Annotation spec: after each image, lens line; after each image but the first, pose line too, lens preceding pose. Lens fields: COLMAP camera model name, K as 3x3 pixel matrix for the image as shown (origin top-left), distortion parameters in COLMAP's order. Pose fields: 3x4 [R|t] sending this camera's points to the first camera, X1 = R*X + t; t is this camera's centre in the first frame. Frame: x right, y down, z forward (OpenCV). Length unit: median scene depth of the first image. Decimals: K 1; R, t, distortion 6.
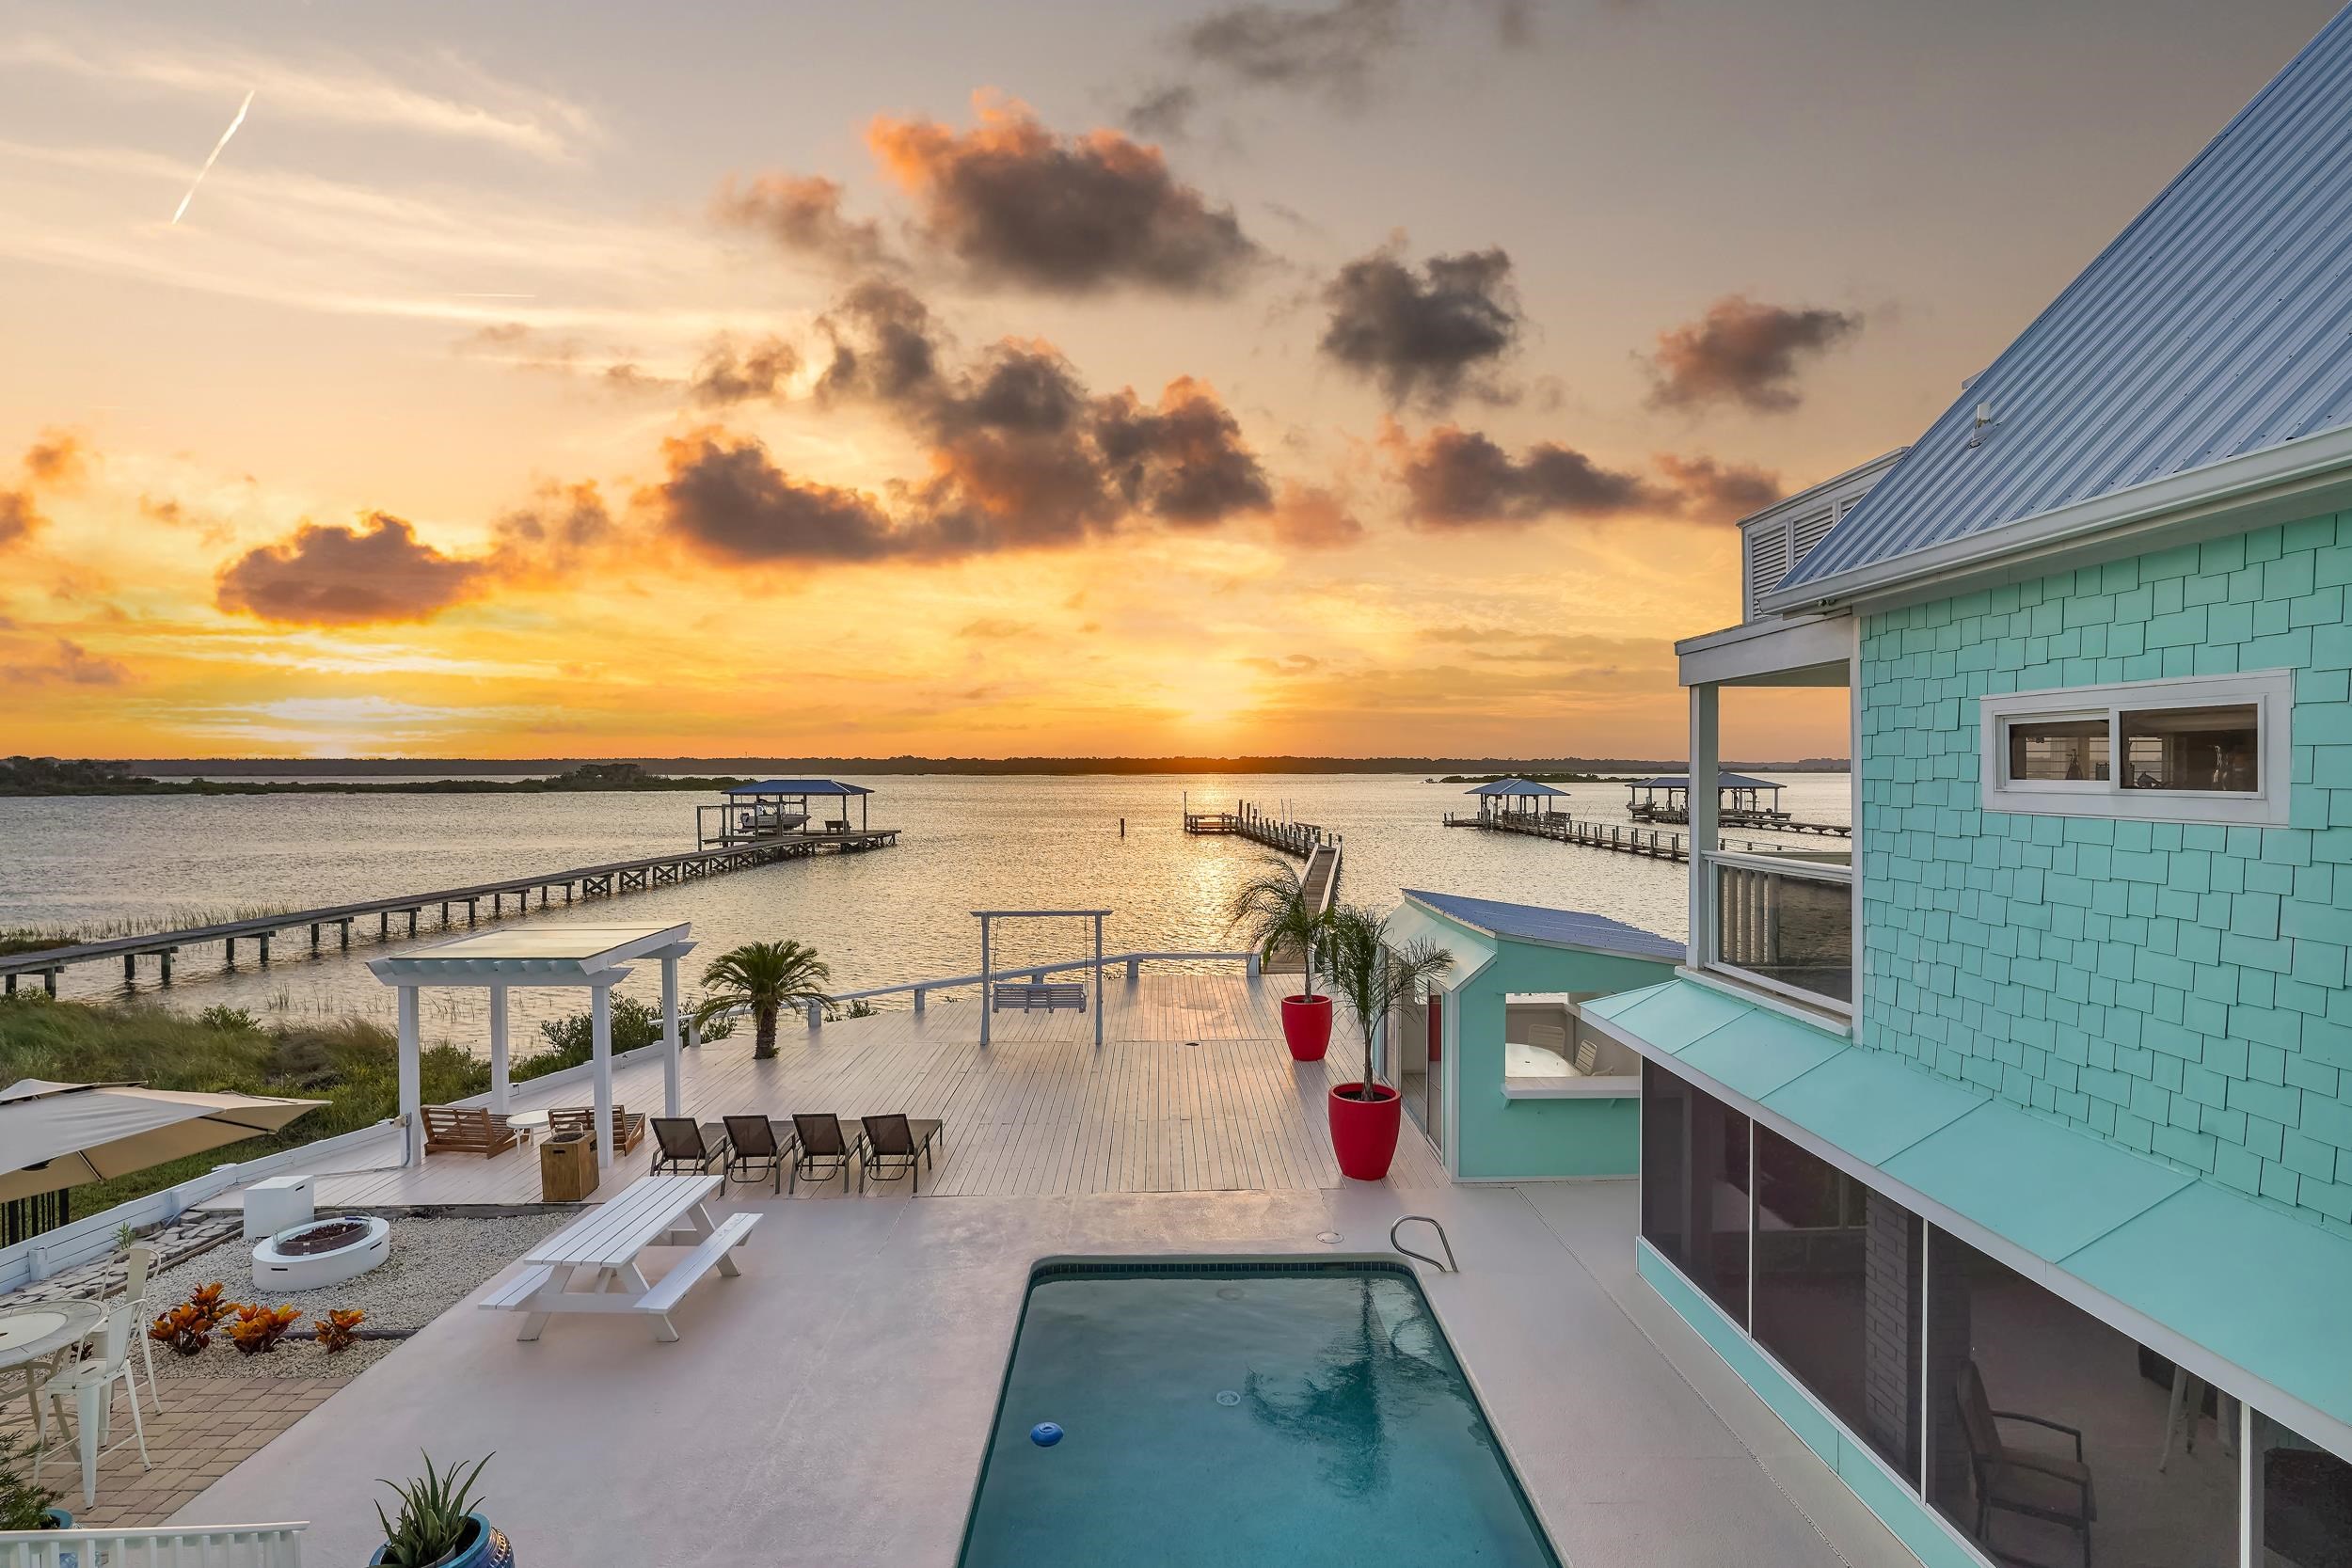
lens RADIAL K [[1121.6, 0, 1176.0], [0, 1121.6, 784.0], [0, 0, 1]] dist [-0.004288, -0.000599]
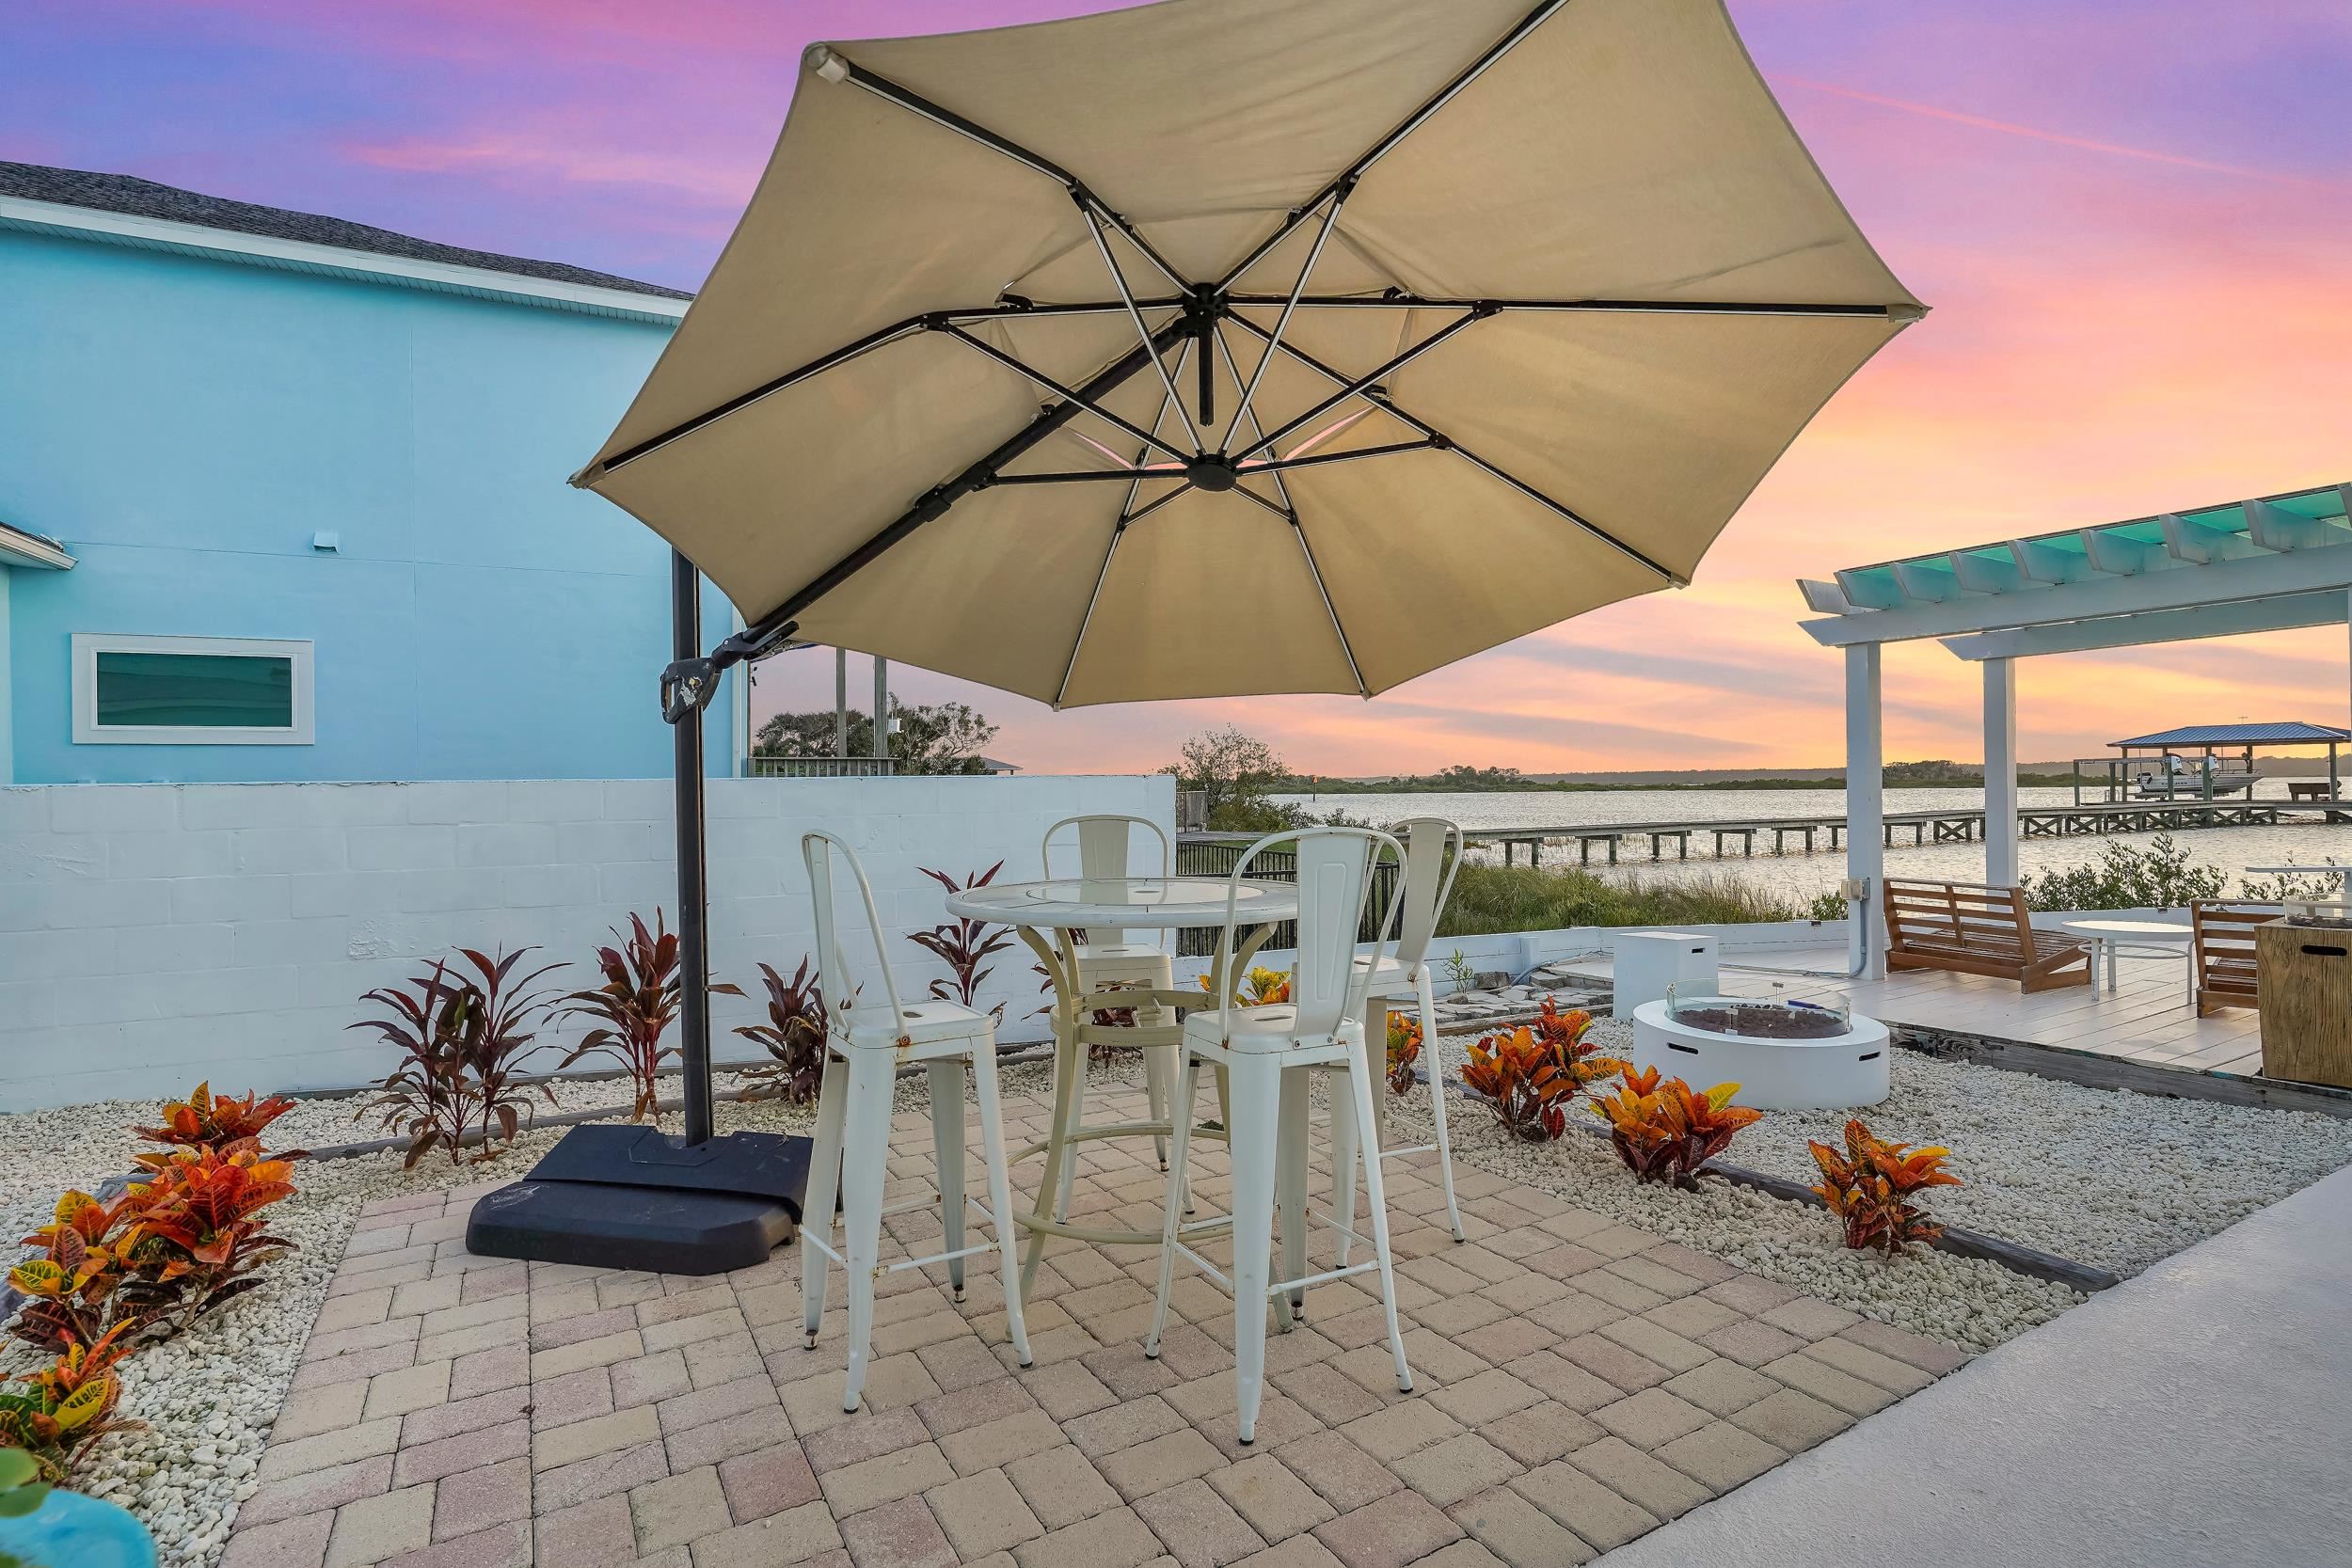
lens RADIAL K [[1121.6, 0, 1176.0], [0, 1121.6, 784.0], [0, 0, 1]] dist [-0.004288, -0.000599]
pose [[0.497549, -0.003111, -0.867431, -0.098184], [-0.002722, 0.999983, -0.005147, 0.064567], [0.867432, 0.004922, 0.497532, 0.113655]]
